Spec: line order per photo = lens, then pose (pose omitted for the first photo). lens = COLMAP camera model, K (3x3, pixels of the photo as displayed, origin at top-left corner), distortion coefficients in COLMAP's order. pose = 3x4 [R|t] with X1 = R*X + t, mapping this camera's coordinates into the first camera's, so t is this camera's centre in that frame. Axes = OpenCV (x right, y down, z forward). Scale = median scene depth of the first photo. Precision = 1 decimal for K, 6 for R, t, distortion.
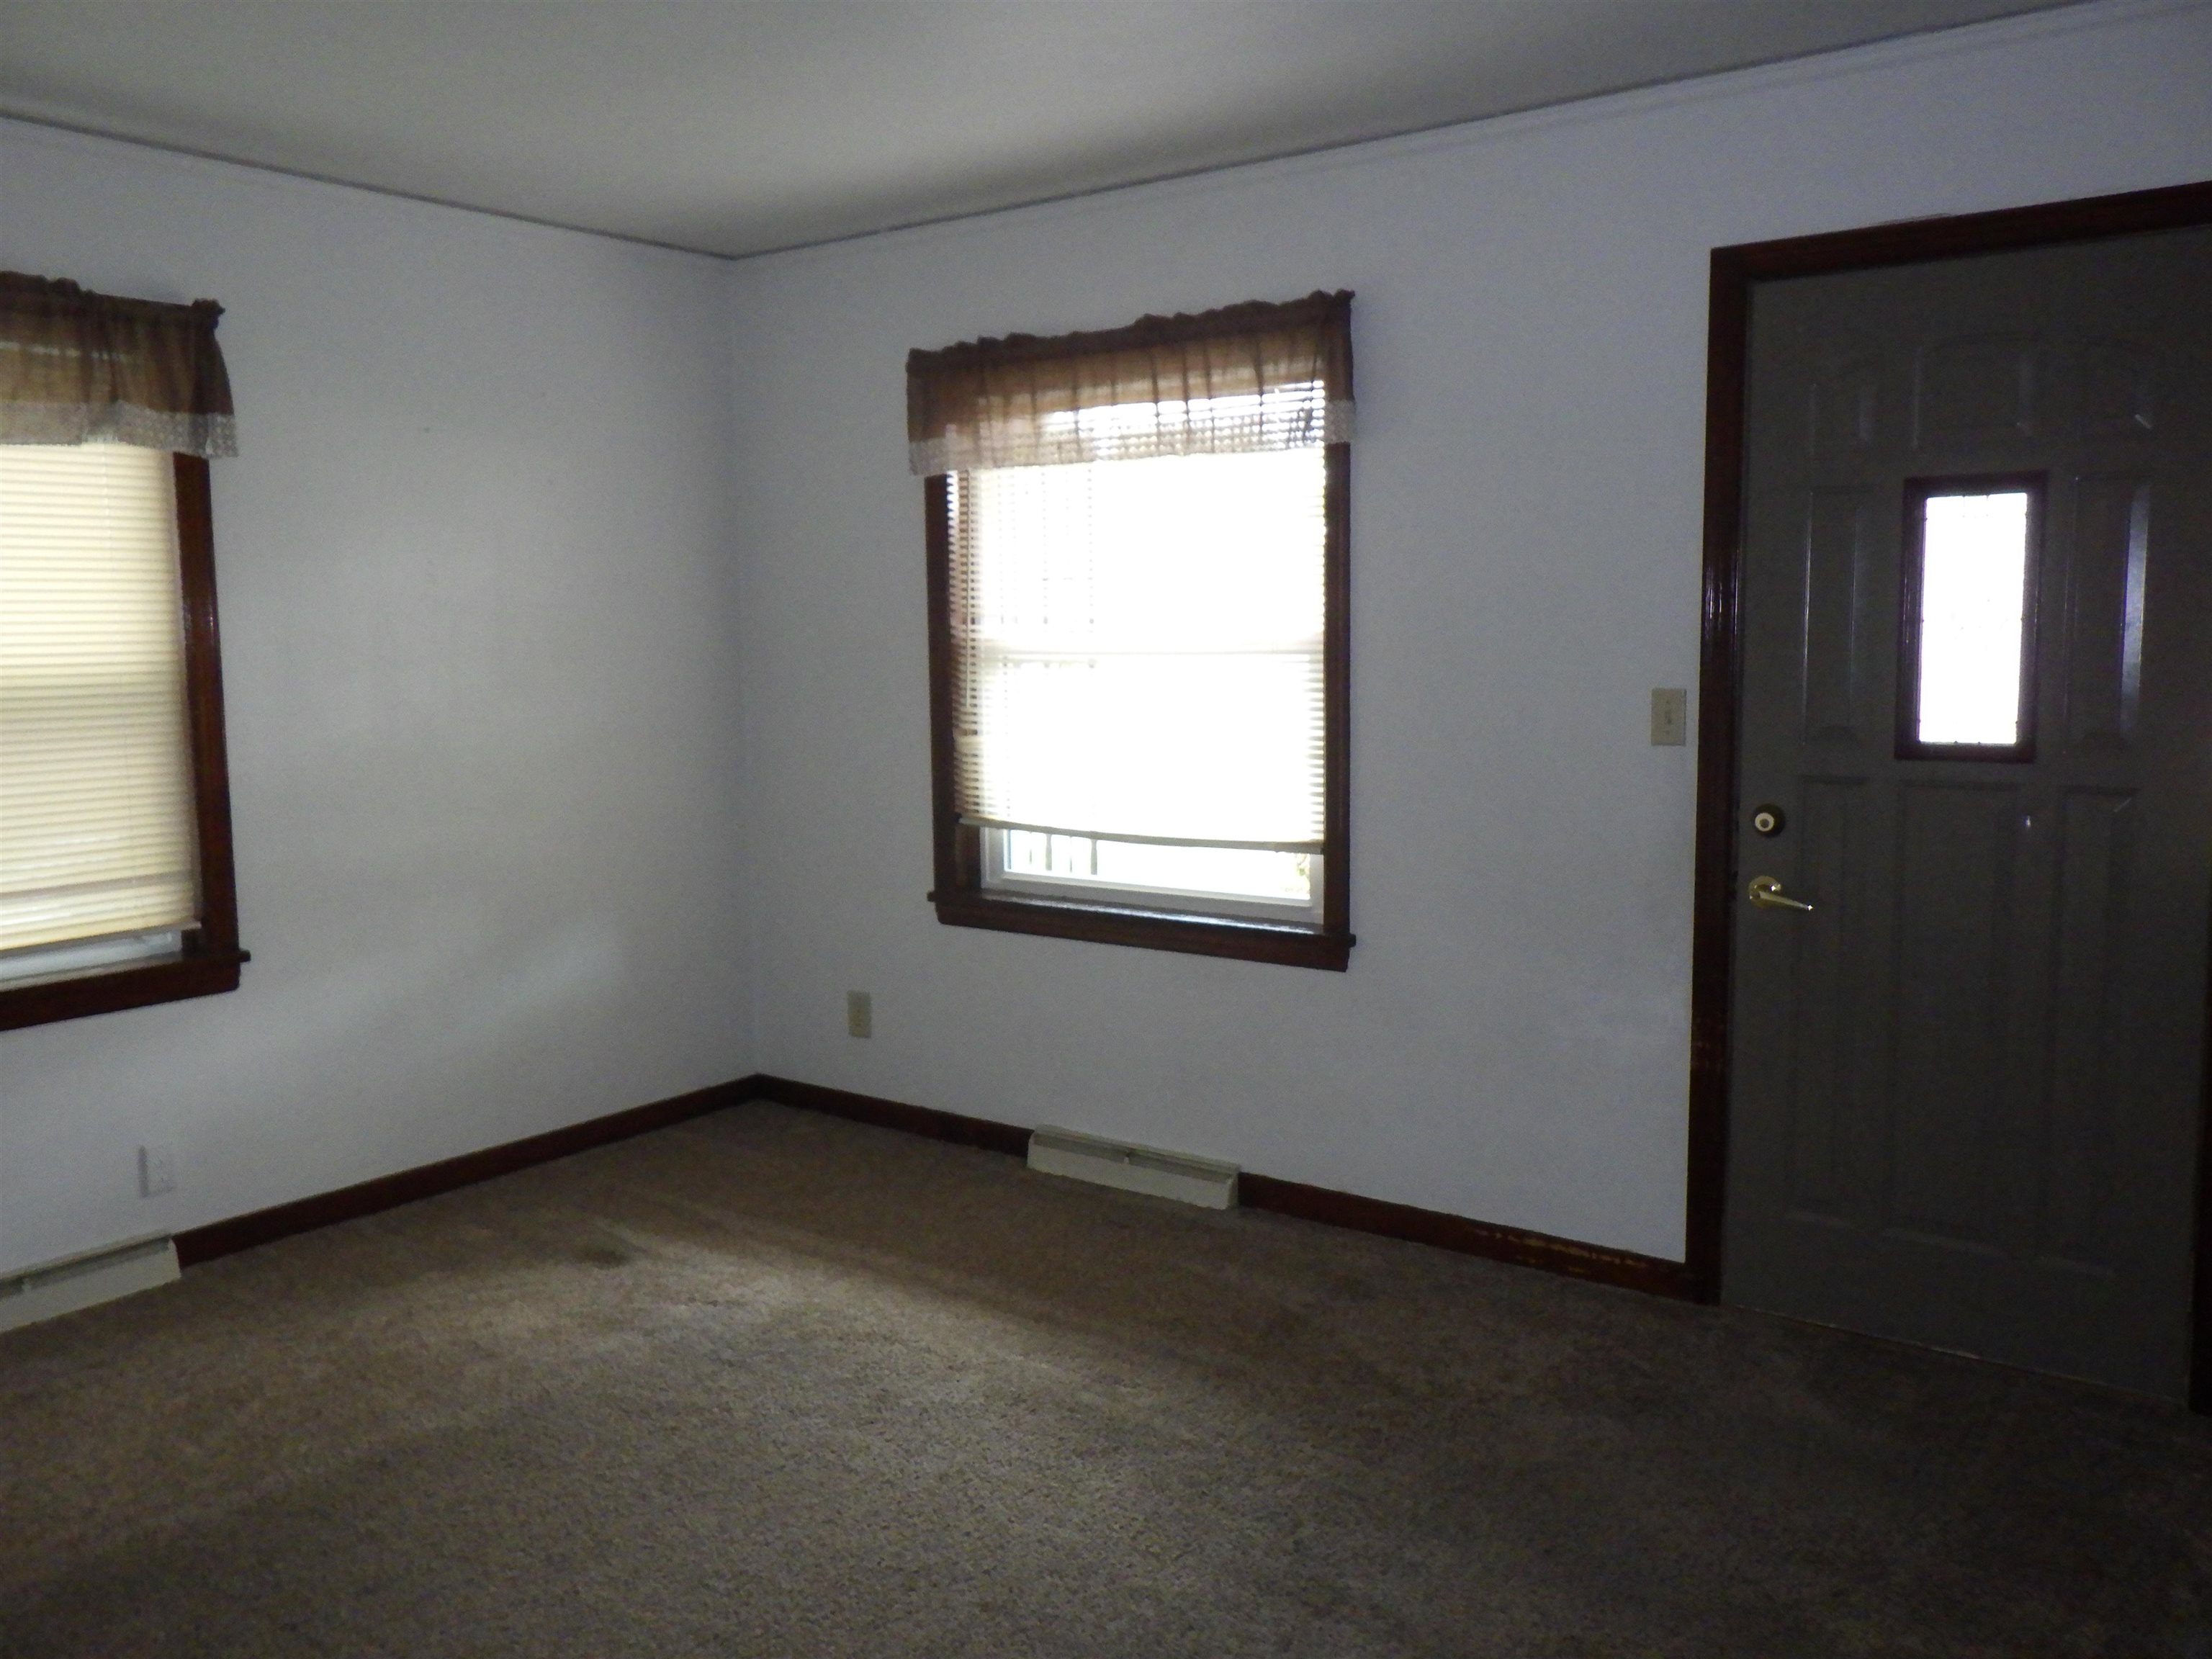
lens RADIAL K [[1841.8, 0, 1106.0], [0, 1841.8, 829.5], [0, 0, 1]] dist [0.005420, -0.001826]
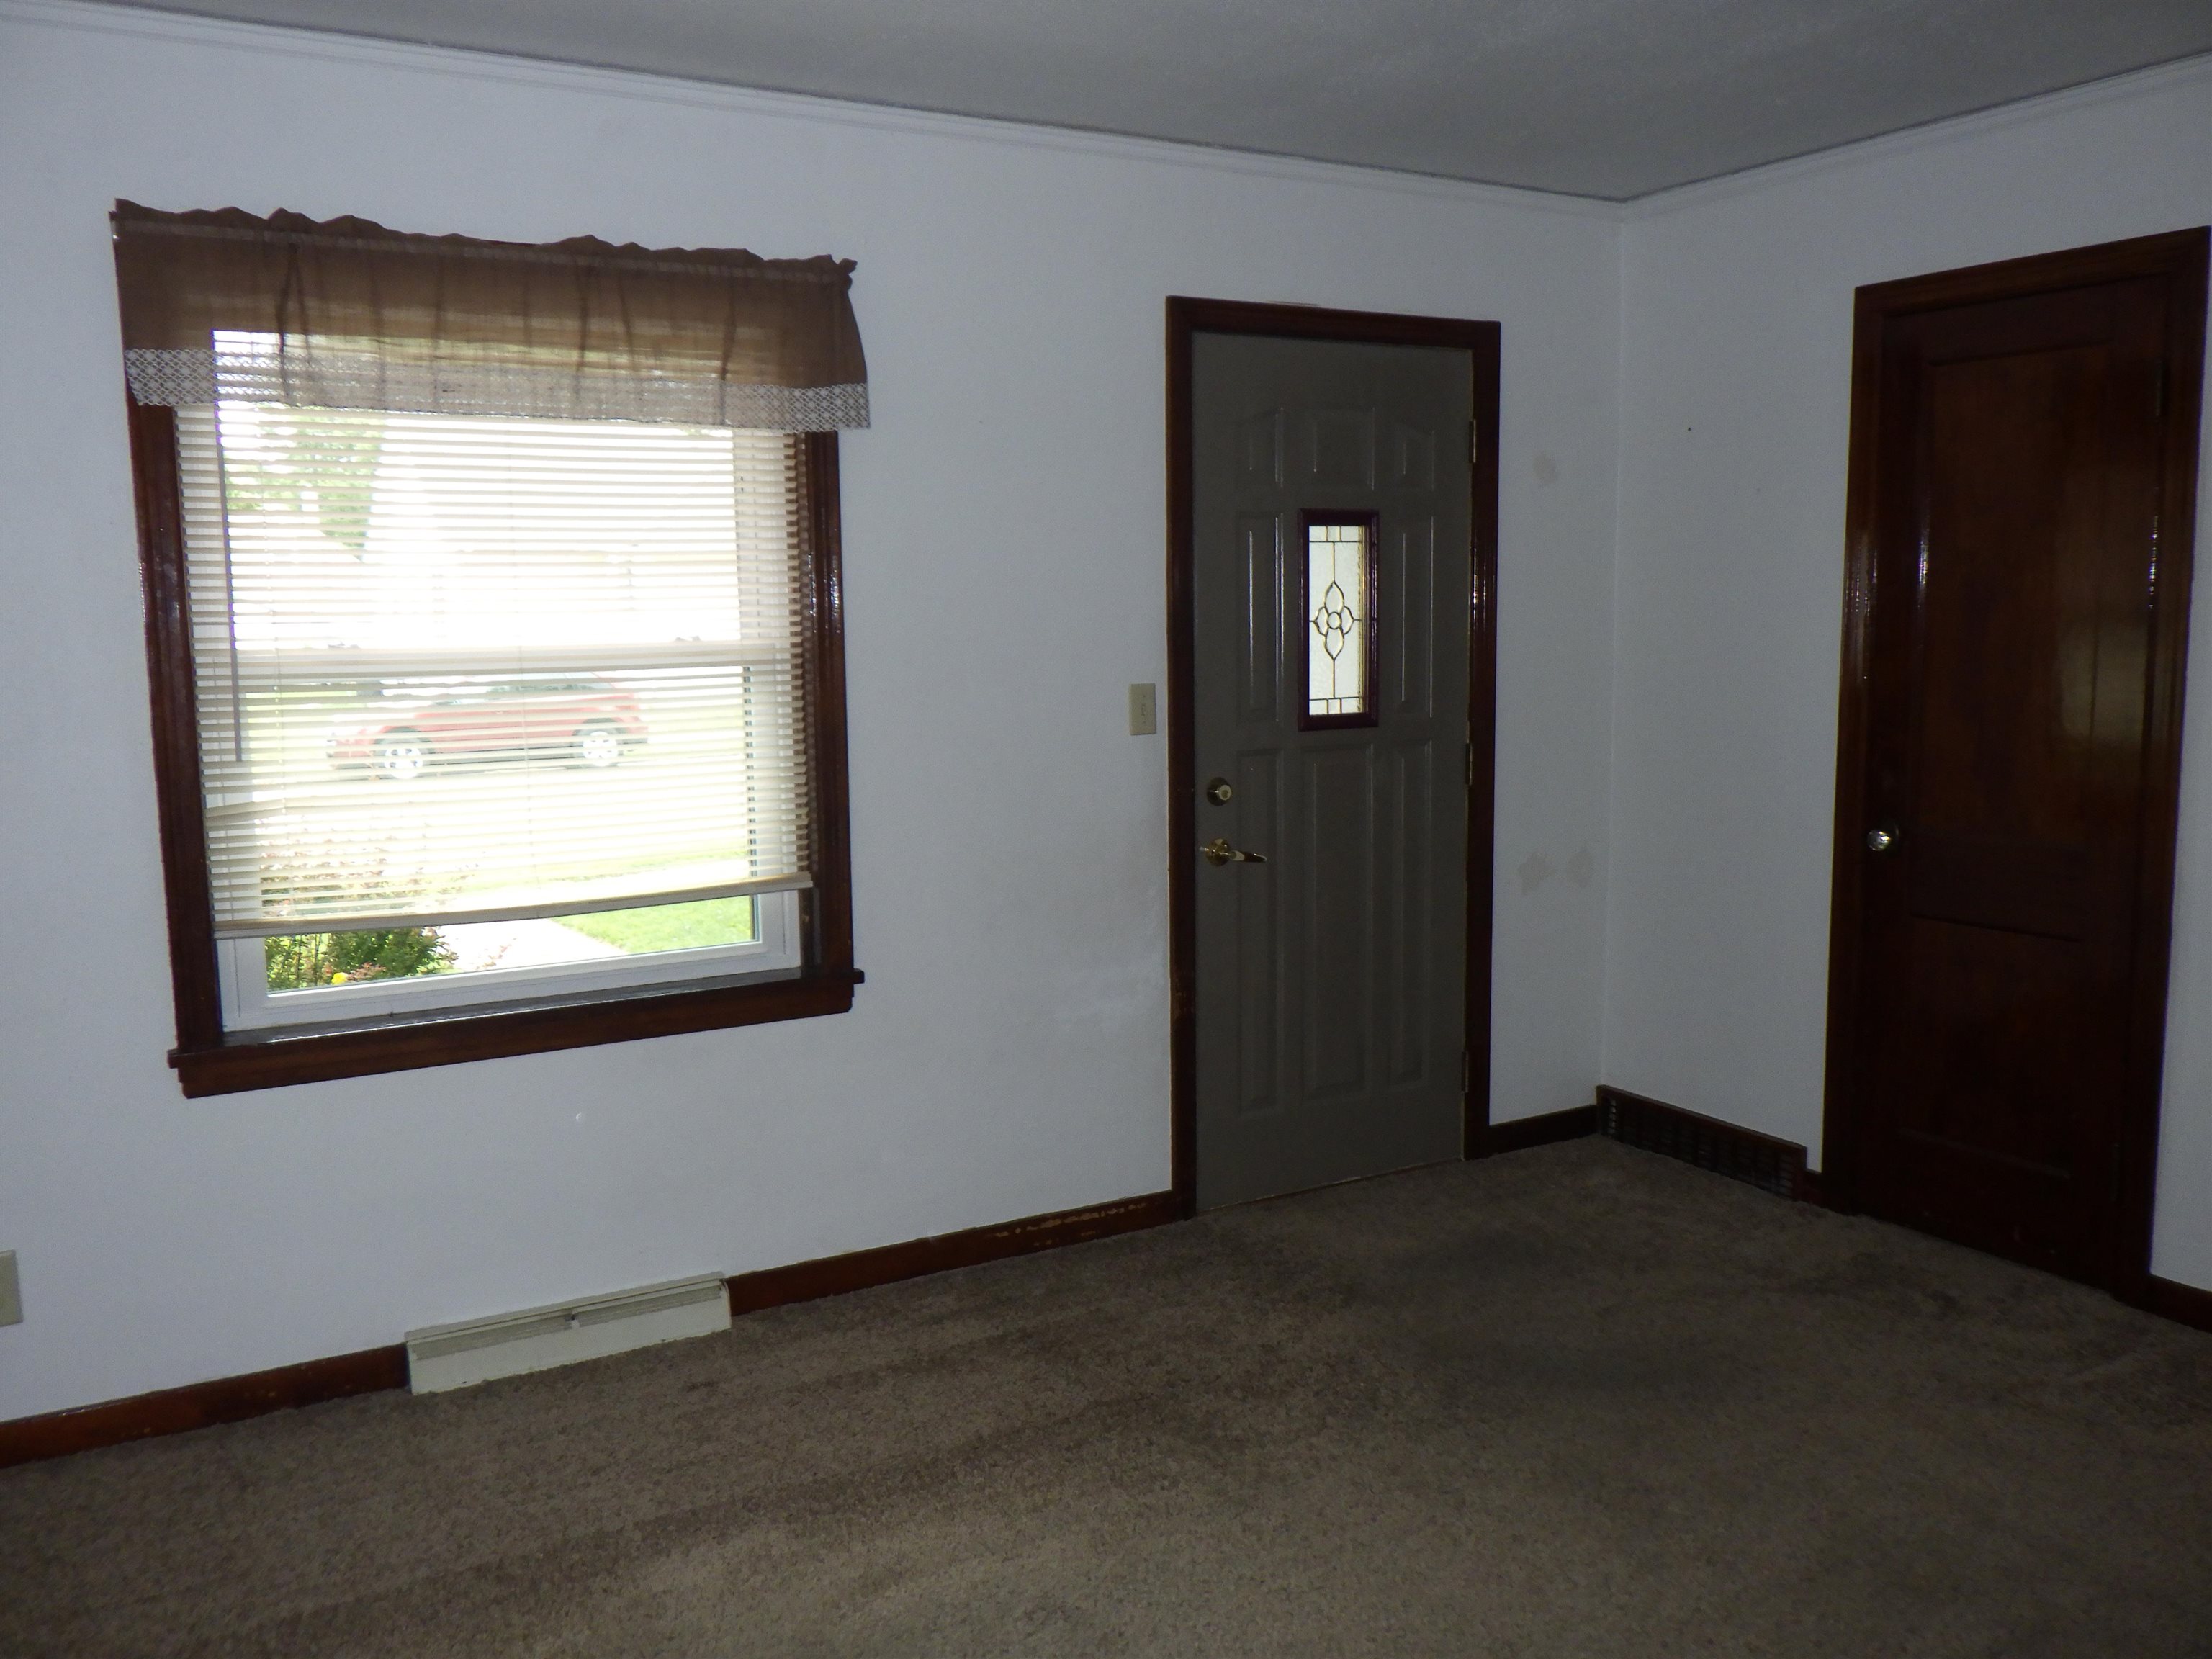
lens RADIAL K [[1841.8, 0, 1106.0], [0, 1841.8, 829.5], [0, 0, 1]] dist [0.005420, -0.001826]
pose [[0.387986, -0.106781, 0.915459, -0.646951], [0.111926, 0.991374, 0.068200, -0.059841], [-0.914844, 0.076003, 0.396591, 0.516809]]
